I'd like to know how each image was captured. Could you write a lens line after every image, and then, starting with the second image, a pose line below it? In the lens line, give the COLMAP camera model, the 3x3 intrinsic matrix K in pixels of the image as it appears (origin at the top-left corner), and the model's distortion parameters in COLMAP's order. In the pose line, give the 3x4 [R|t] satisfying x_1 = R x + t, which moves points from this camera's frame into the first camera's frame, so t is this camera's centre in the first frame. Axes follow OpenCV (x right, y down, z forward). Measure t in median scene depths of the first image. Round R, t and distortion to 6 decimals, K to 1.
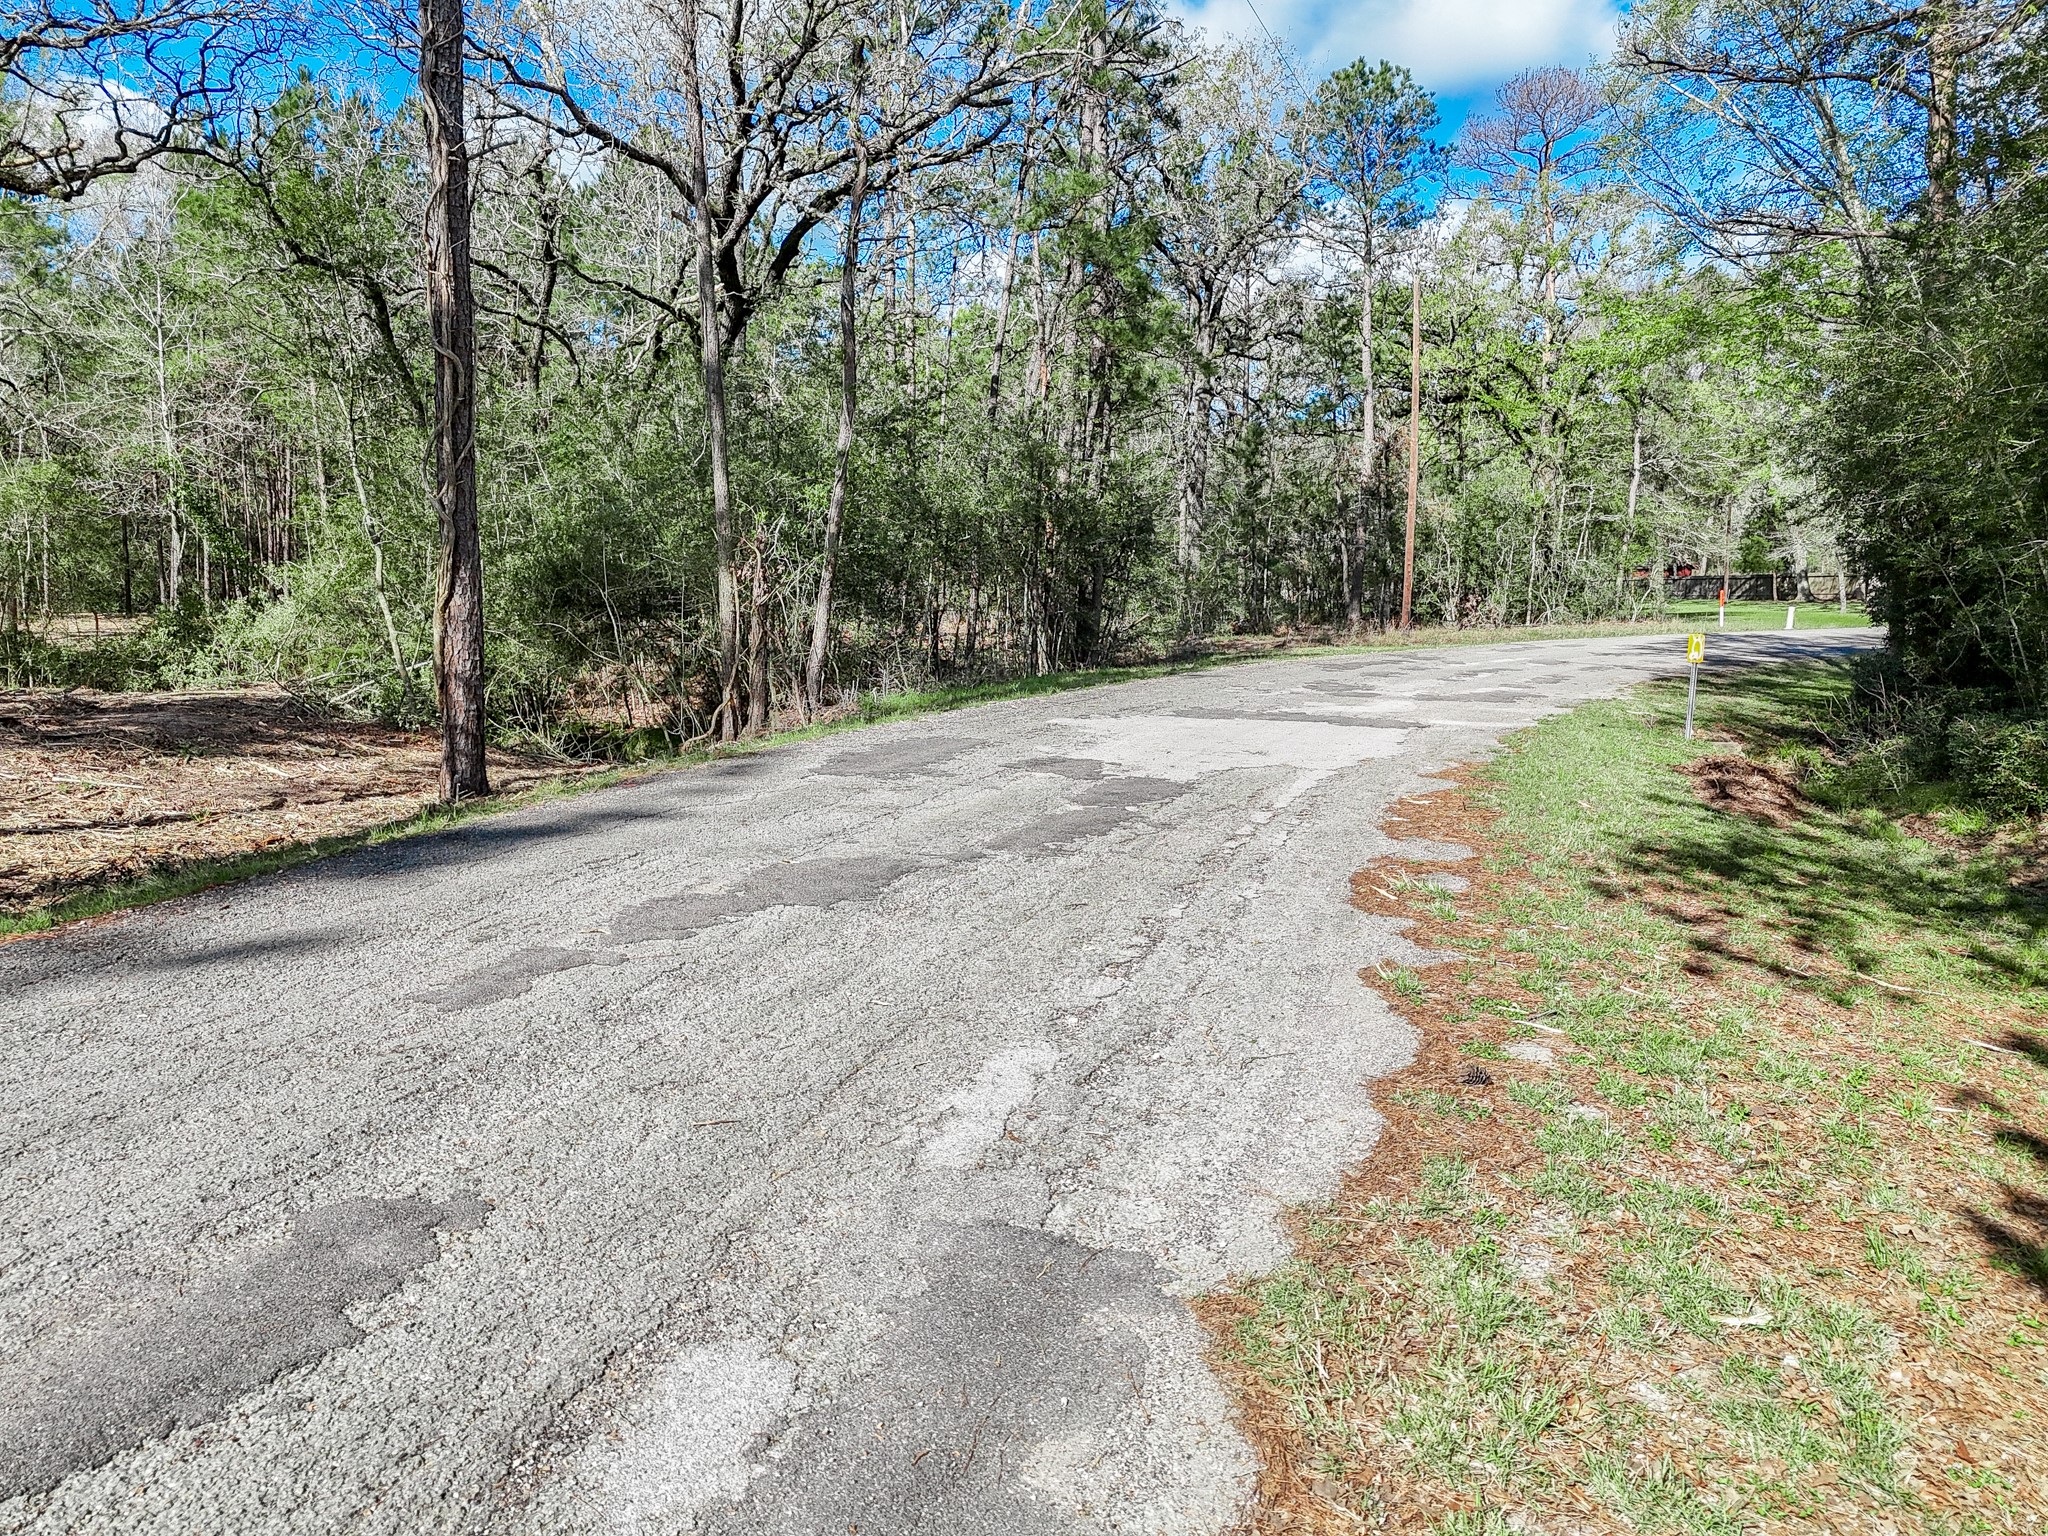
lens RADIAL K [[1504.2, 0, 1027.6], [0, 1504.2, 766.5], [0, 0, 1]] dist [0.068068, -0.055293]
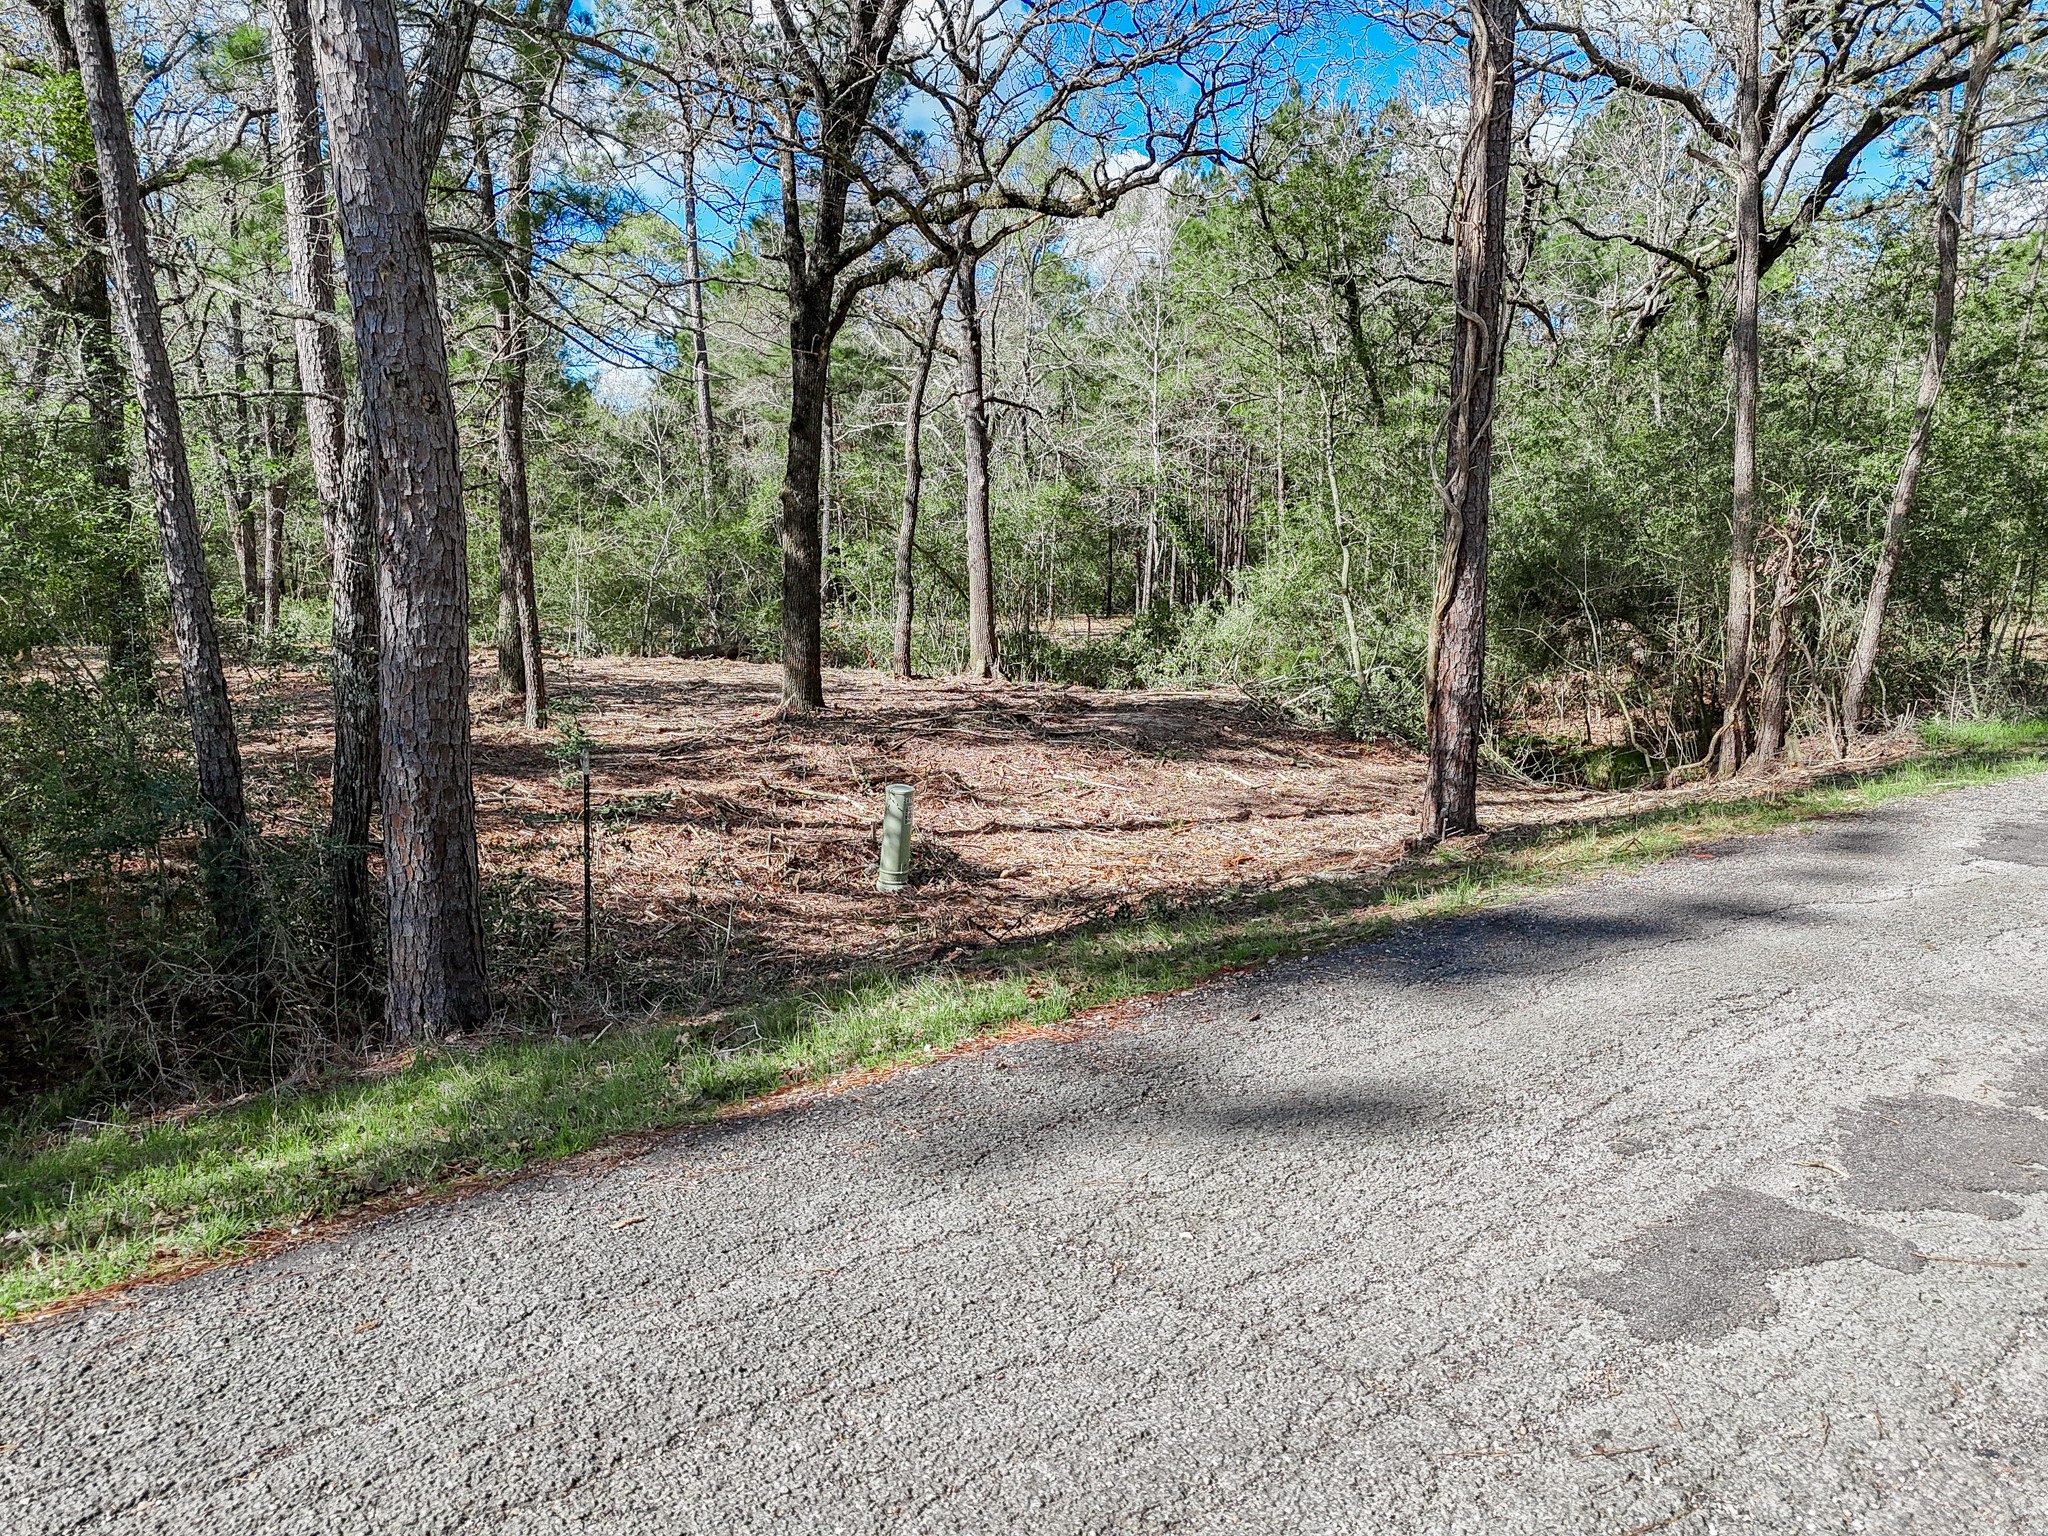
lens RADIAL K [[1504.2, 0, 1019.5], [0, 1504.2, 766.0], [0, 0, 1]] dist [0.068068, -0.055293]
pose [[0.833834, 0.060005, -0.548744, -0.070456], [-0.059811, 0.998043, 0.018251, -0.012949], [0.548766, 0.017602, 0.835791, 0.097684]]
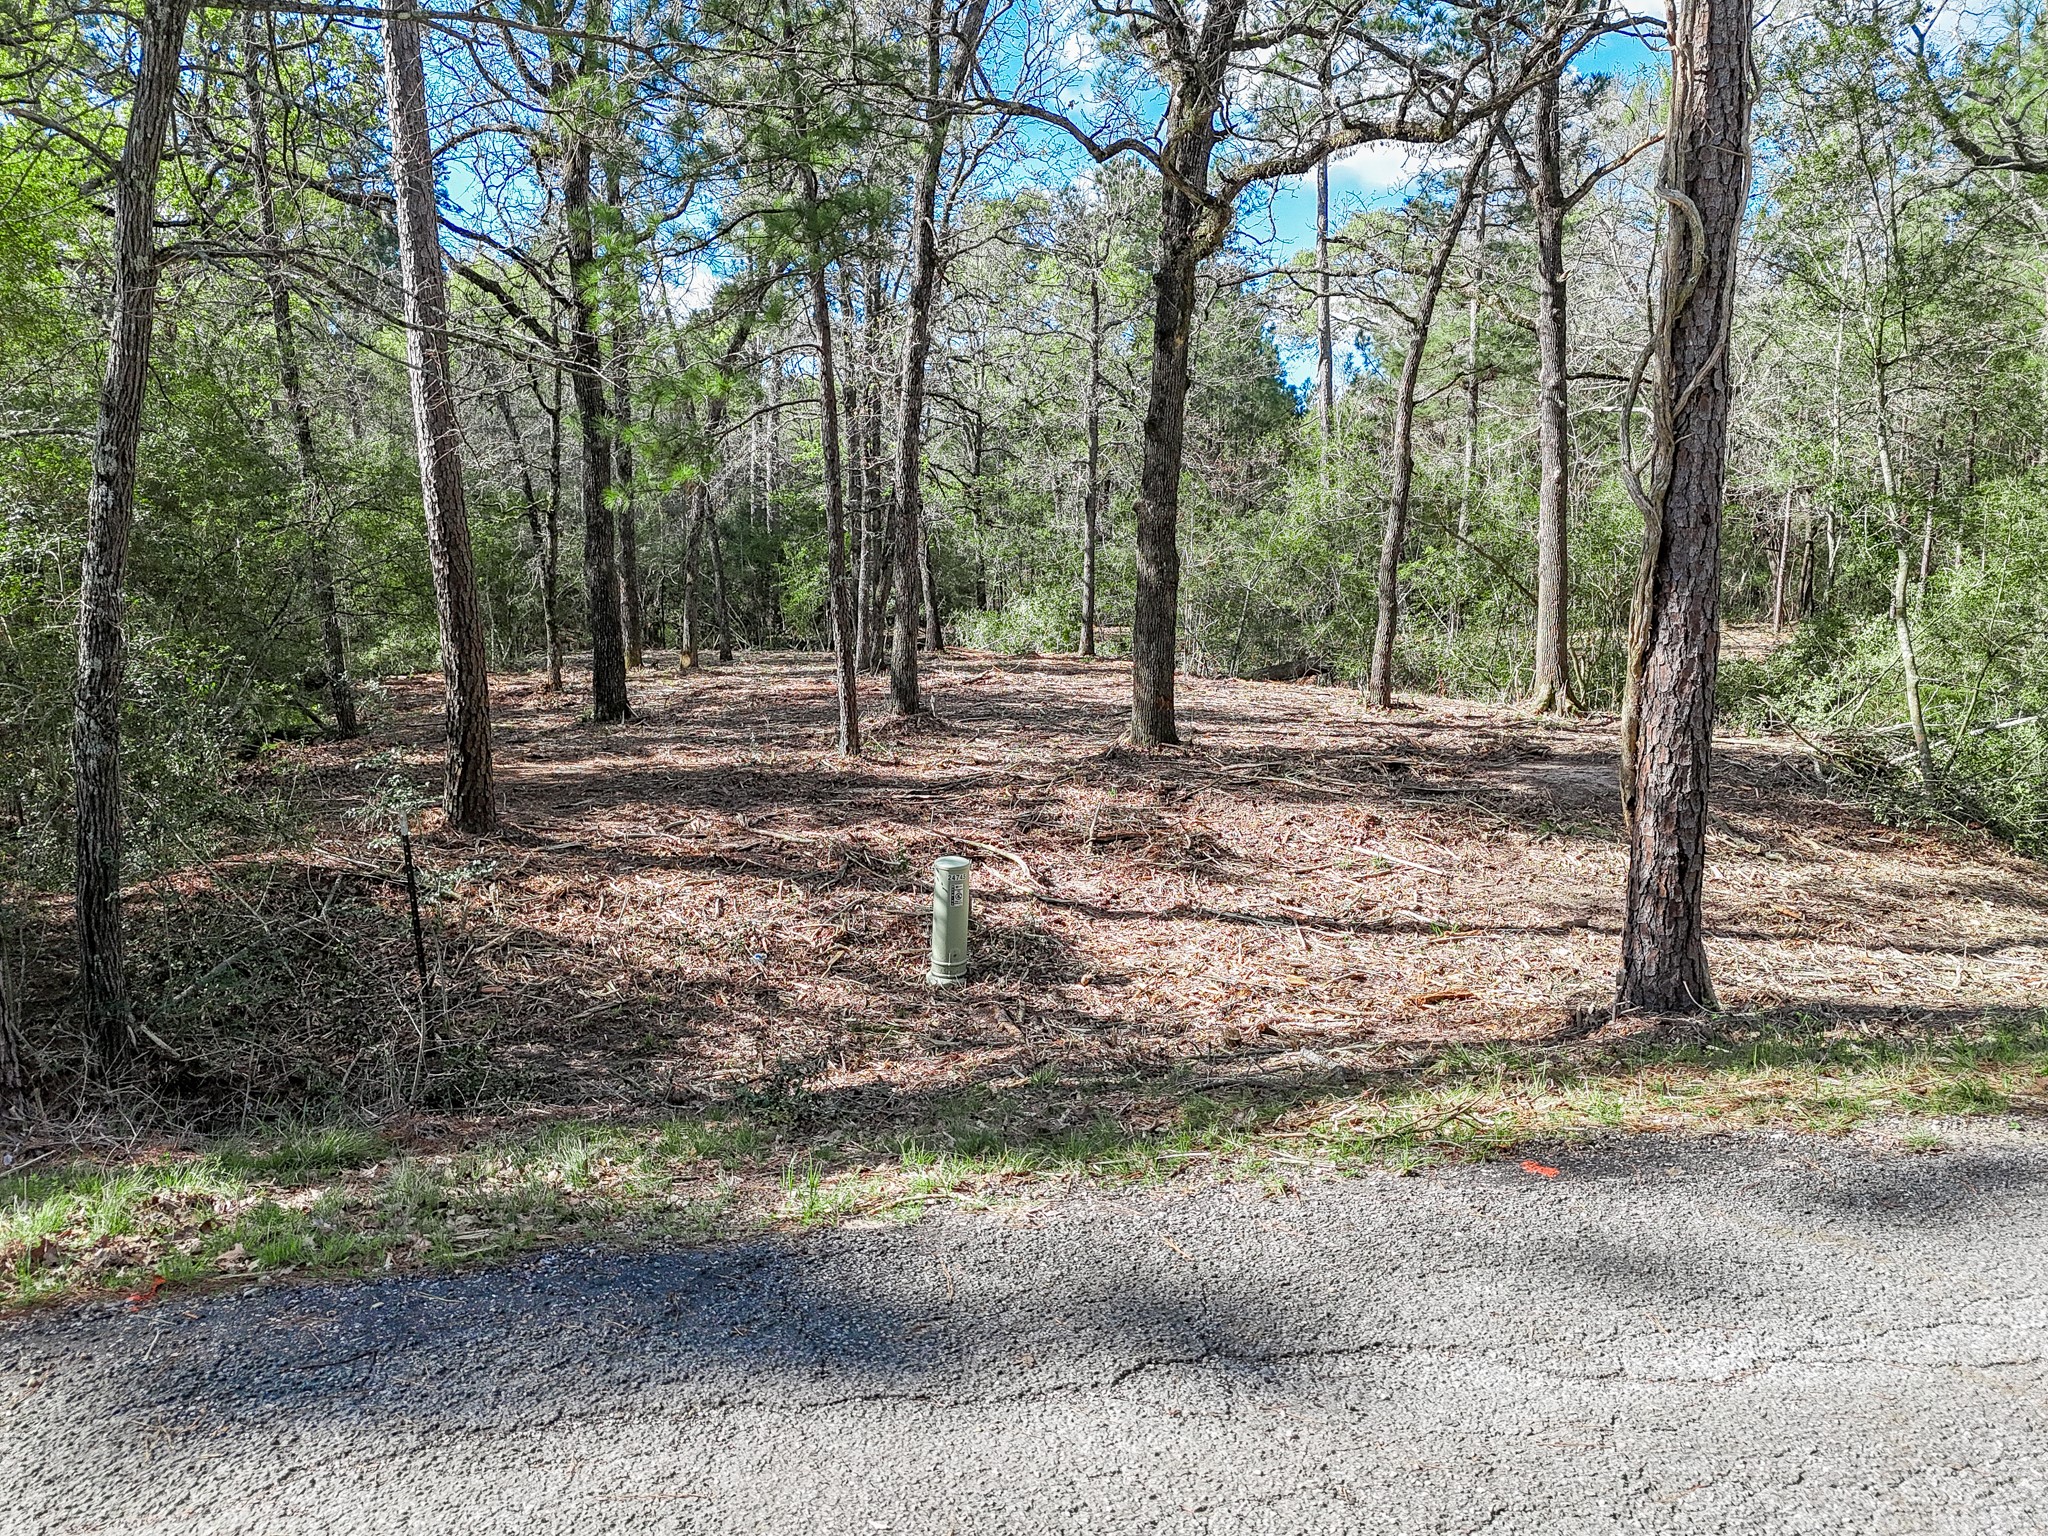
lens RADIAL K [[1504.2, 0, 1018.9], [0, 1504.2, 760.7], [0, 0, 1]] dist [0.068068, -0.055293]
pose [[0.451299, 0.092412, -0.887575, 0.006567], [-0.097708, 0.993761, 0.053786, -0.051682], [0.887007, 0.062450, 0.457513, 0.358977]]
